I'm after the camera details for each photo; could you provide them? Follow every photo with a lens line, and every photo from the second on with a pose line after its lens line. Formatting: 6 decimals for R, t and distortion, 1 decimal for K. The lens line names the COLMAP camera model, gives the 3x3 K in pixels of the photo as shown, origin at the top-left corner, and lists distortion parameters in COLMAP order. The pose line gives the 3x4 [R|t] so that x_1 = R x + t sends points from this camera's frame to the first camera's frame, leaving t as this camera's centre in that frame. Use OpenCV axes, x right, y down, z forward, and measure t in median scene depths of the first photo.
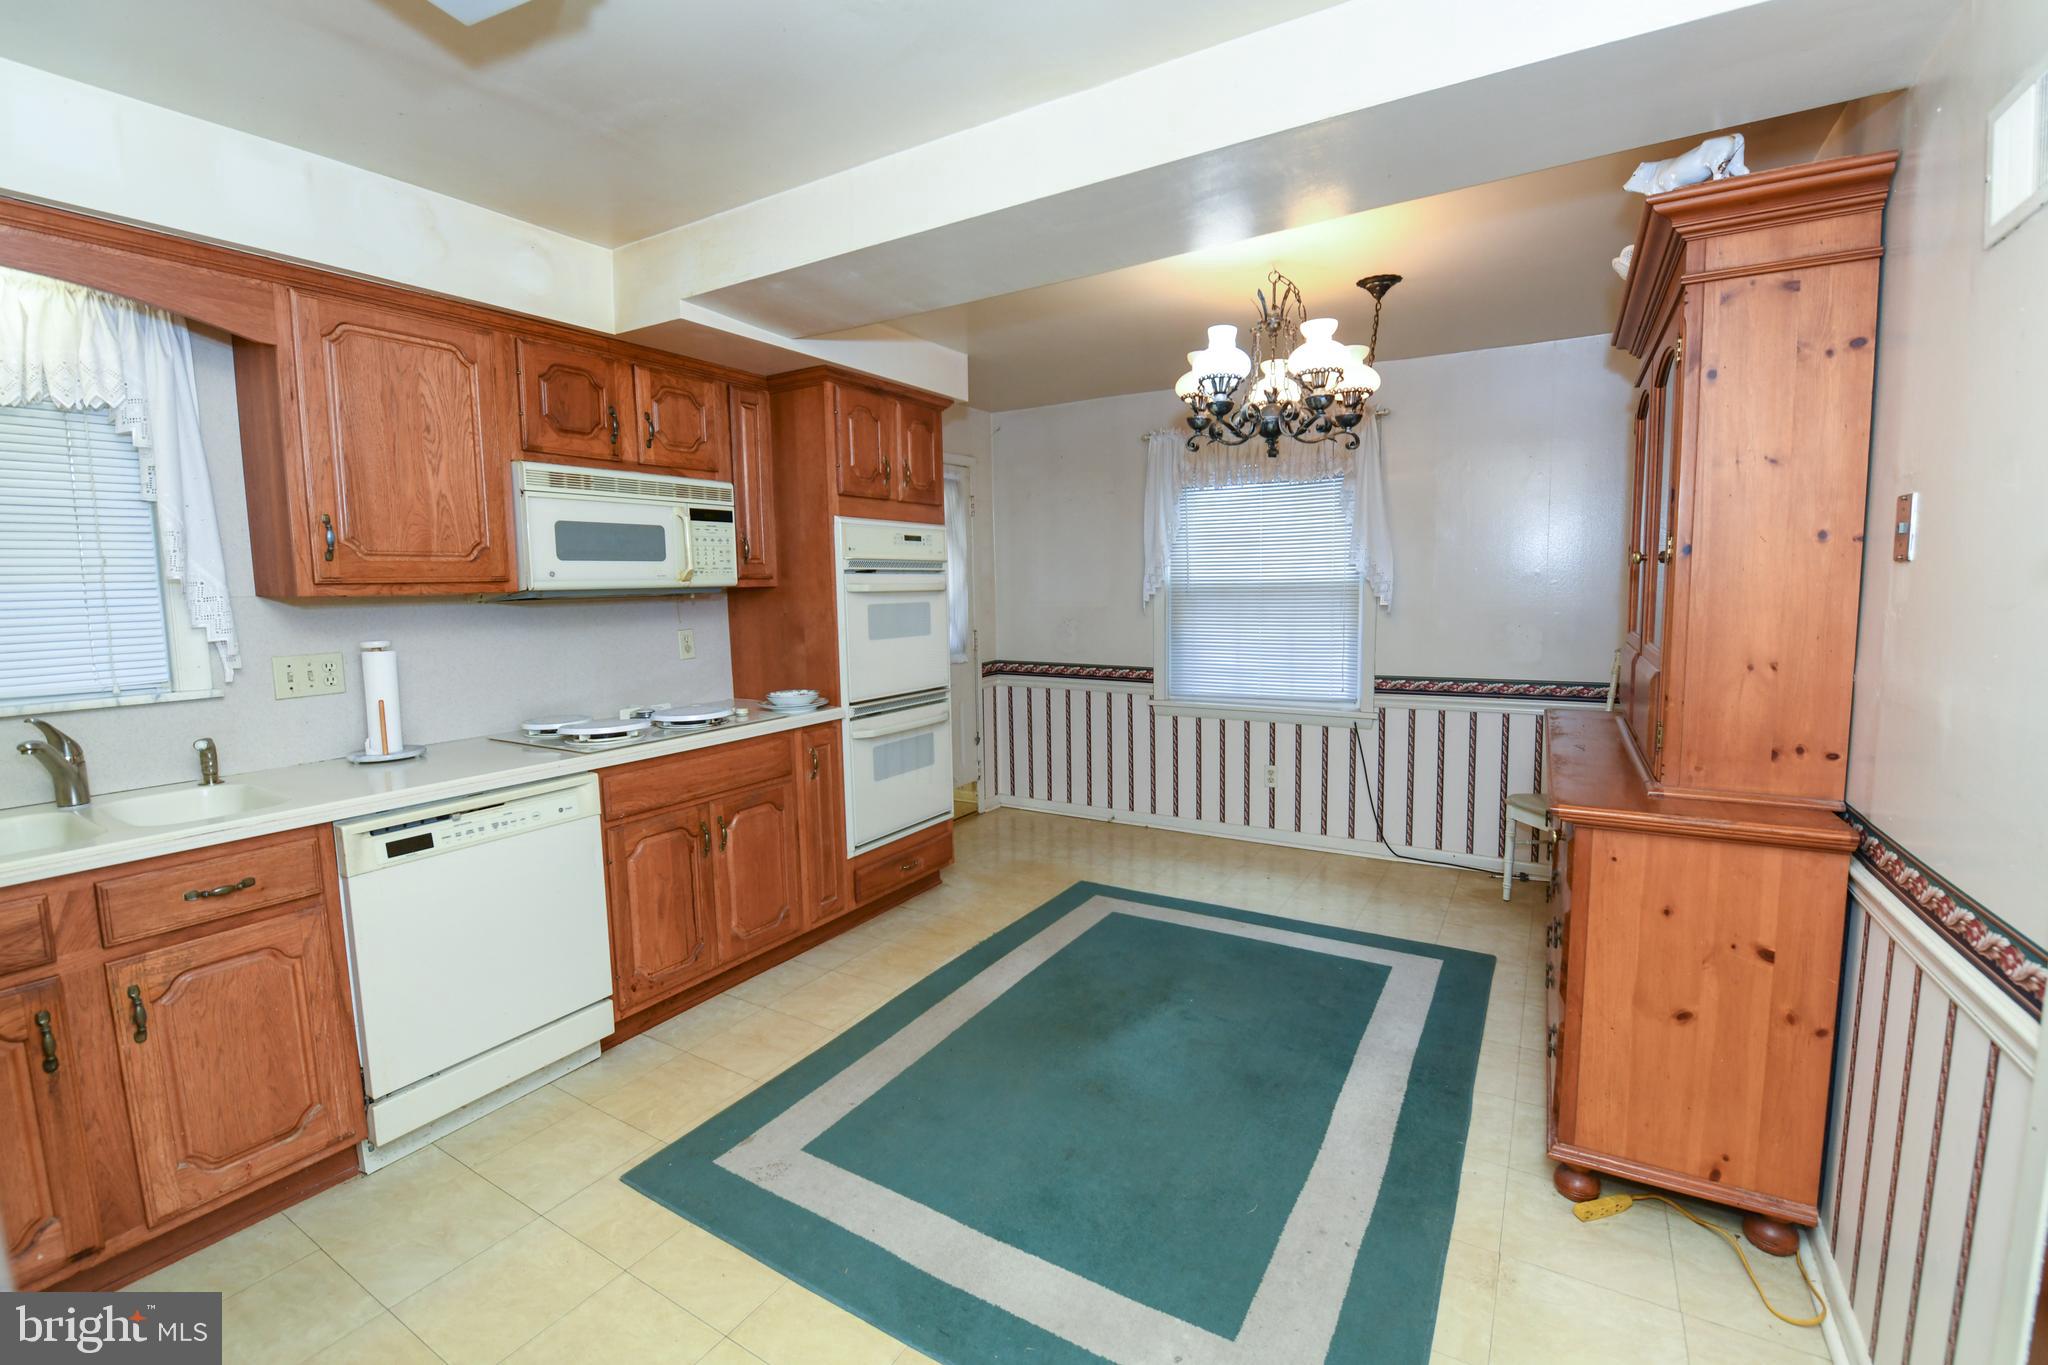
lens RADIAL K [[878.9, 0, 1022.0], [0, 878.9, 634.9], [0, 0, 1]] dist [-0.014571, -0.003655]
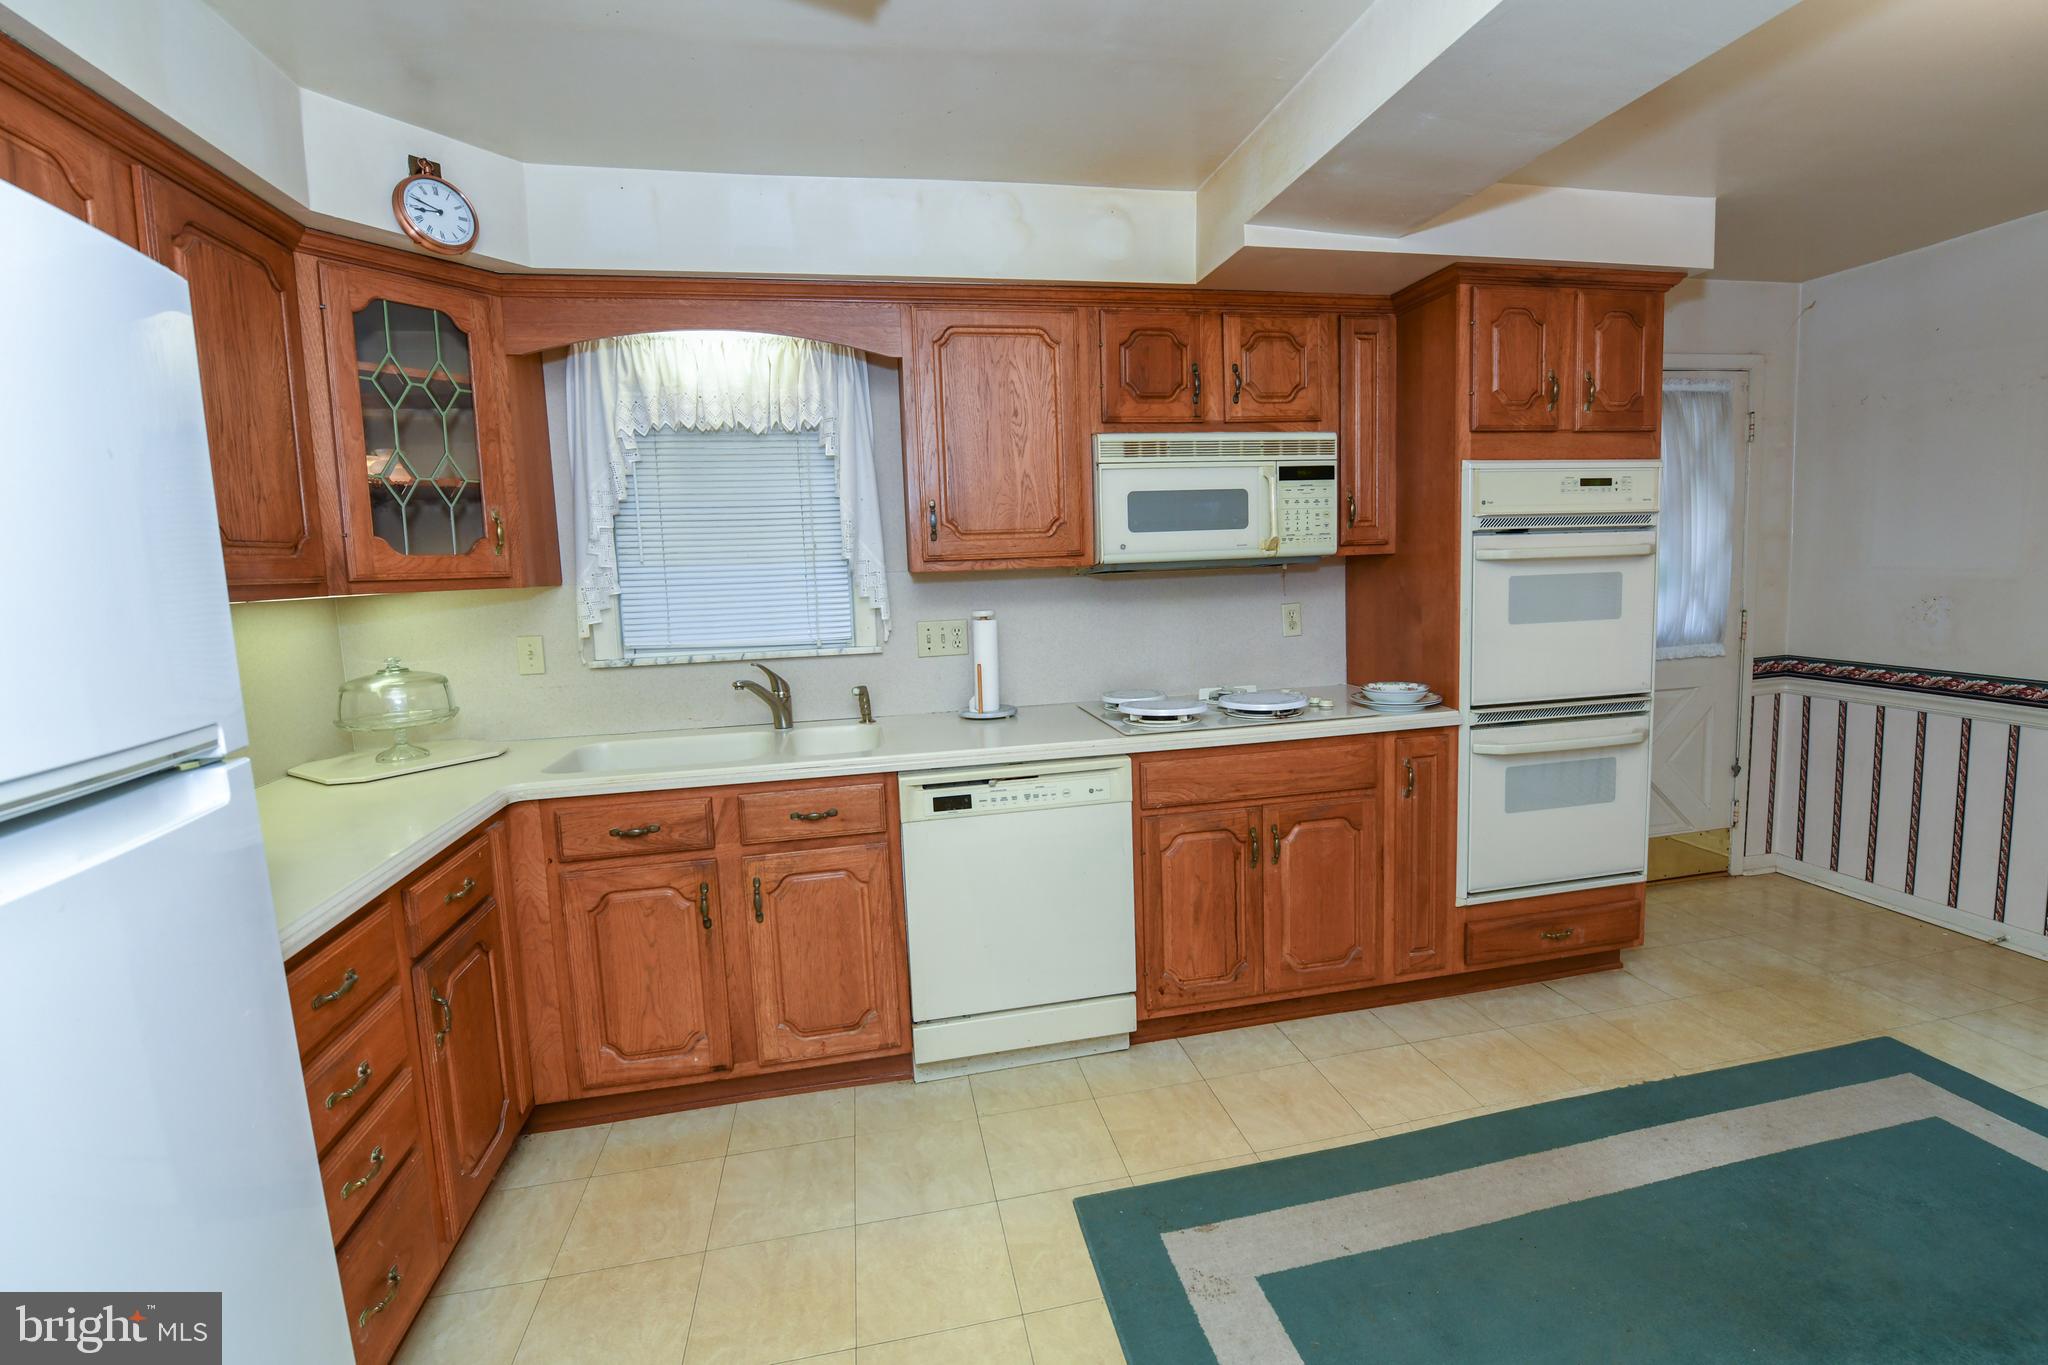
lens RADIAL K [[878.9, 0, 1022.0], [0, 878.9, 634.9], [0, 0, 1]] dist [-0.014571, -0.003655]
pose [[0.681960, 0.052160, -0.729527, 0.104598], [-0.019188, 0.998386, 0.053446, -0.020187], [0.731138, -0.022450, 0.681860, 0.230916]]
